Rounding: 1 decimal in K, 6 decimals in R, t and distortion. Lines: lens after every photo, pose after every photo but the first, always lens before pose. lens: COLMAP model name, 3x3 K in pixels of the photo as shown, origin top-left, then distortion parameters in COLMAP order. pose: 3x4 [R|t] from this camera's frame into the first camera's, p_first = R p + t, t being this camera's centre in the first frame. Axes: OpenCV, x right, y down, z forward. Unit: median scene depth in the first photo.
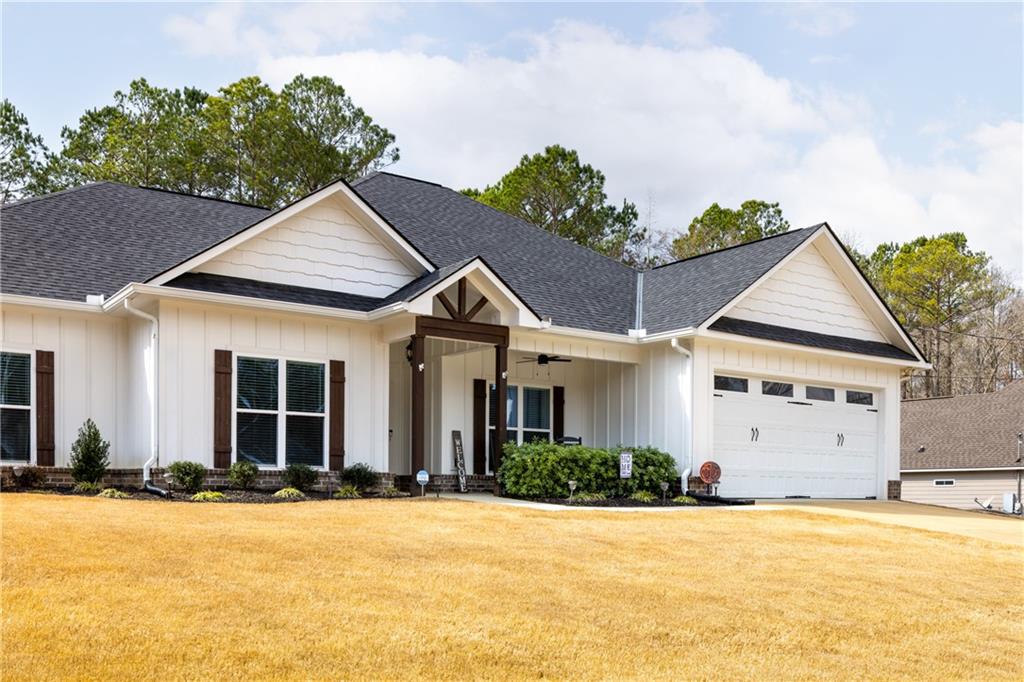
lens RADIAL K [[981.3, 0, 510.6], [0, 981.3, 509.8], [0, 0, 1]] dist [-0.021263, 0.002517]
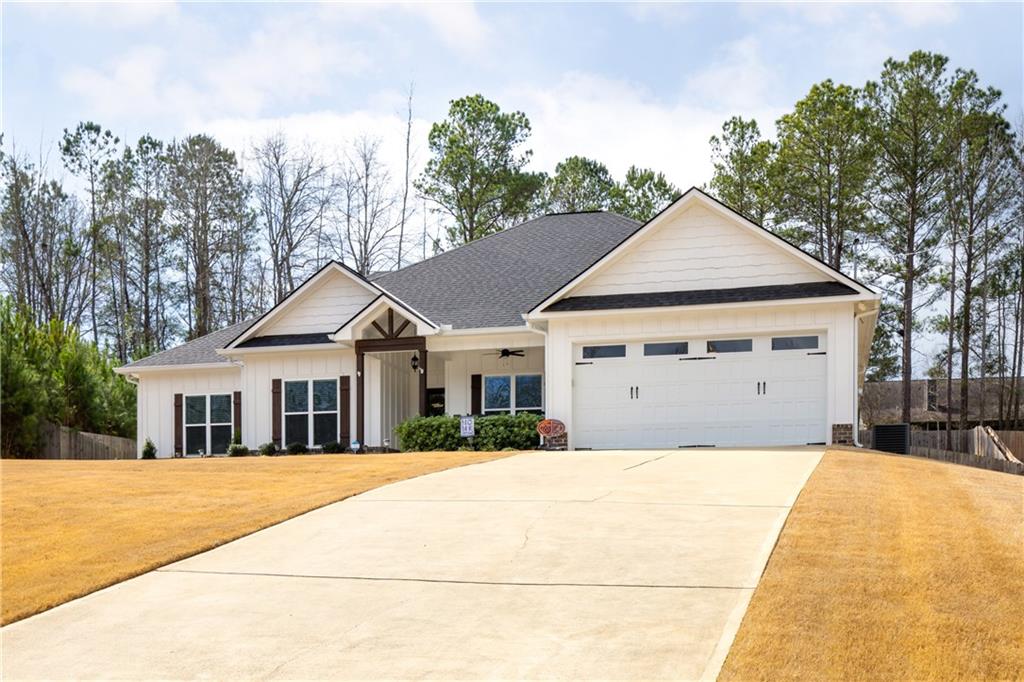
lens RADIAL K [[1193.3, 0, 511.2], [0, 1193.3, 548.0], [0, 0, 1]] dist [-0.018885, -0.022566]
pose [[0.623524, -0.009857, -0.781742, 1.427984], [-0.006223, 0.999826, -0.017570, 0.147692], [0.781780, 0.015820, 0.623354, 0.038198]]
